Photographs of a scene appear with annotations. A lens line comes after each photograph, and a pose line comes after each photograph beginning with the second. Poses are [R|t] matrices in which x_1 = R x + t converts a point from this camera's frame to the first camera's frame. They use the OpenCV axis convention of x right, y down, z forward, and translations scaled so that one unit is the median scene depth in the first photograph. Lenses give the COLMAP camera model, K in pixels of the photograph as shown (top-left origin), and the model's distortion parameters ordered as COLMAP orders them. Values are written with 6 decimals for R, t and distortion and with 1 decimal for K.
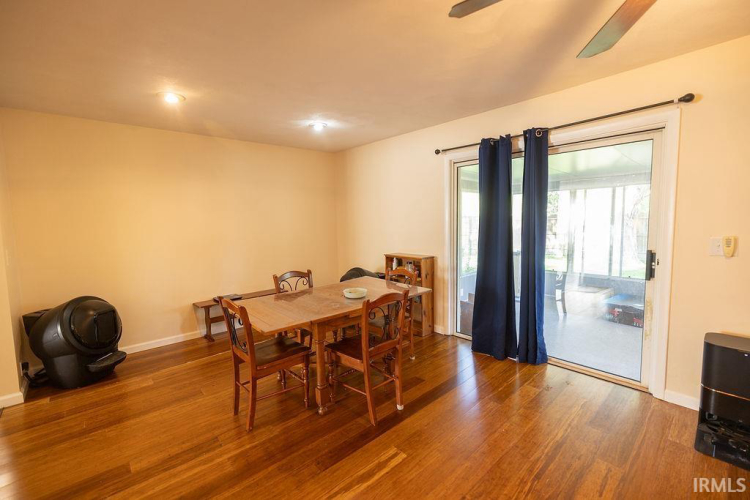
lens RADIAL K [[323.4, 0, 376.2], [0, 323.4, 251.5], [0, 0, 1]] dist [0.004567, 0.000259]
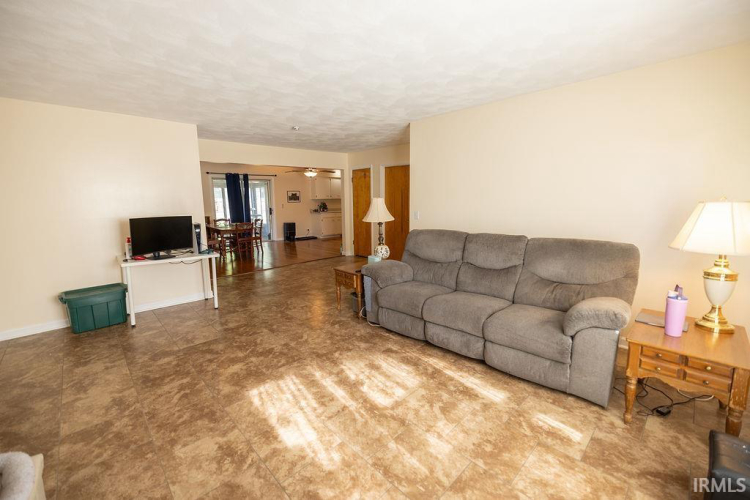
lens RADIAL K [[313.5, 0, 367.3], [0, 313.5, 246.8], [0, 0, 1]] dist [0.004400, 0.000193]
pose [[-0.013265, -0.132178, 0.991137, -2.790692], [0.111643, 0.984831, 0.132831, 0.081542], [-0.993660, 0.112415, 0.001692, -0.185925]]
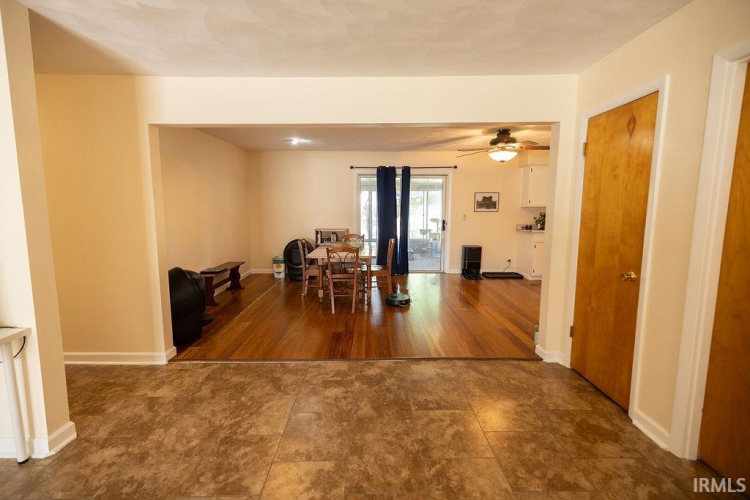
lens RADIAL K [[313.5, 0, 378.0], [0, 313.5, 246.2], [0, 0, 1]] dist [0.004400, 0.000193]
pose [[0.665138, -0.073094, 0.743135, -1.214466], [0.060689, 0.997197, 0.043764, 0.058269], [-0.744250, 0.015991, 0.667709, -0.266090]]
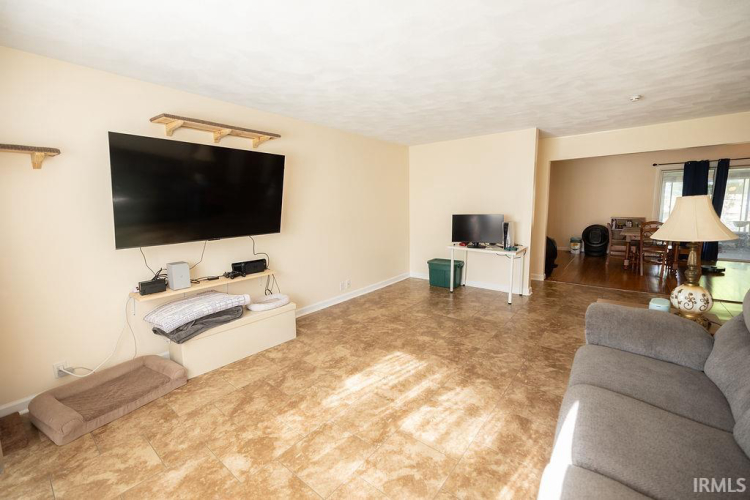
lens RADIAL K [[313.5, 0, 374.9], [0, 313.5, 243.7], [0, 0, 1]] dist [0.004400, 0.000193]
pose [[0.989403, -0.016781, 0.144220, -2.241706], [0.013585, 0.999640, 0.023122, 0.142313], [-0.144556, -0.020918, 0.989275, -0.860947]]
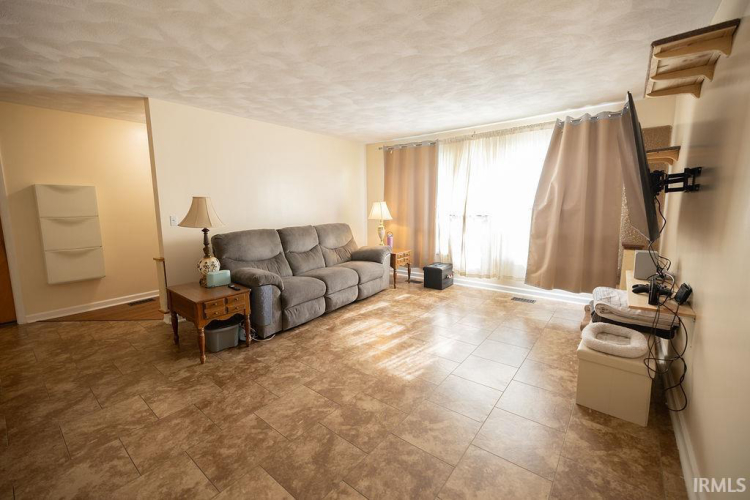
lens RADIAL K [[313.5, 0, 379.8], [0, 313.5, 246.2], [0, 0, 1]] dist [0.004400, 0.000193]
pose [[-0.985567, 0.055945, -0.159774, -1.825990], [0.017004, 0.971757, 0.235371, -0.014066], [0.168429, 0.229257, -0.958683, 0.872876]]
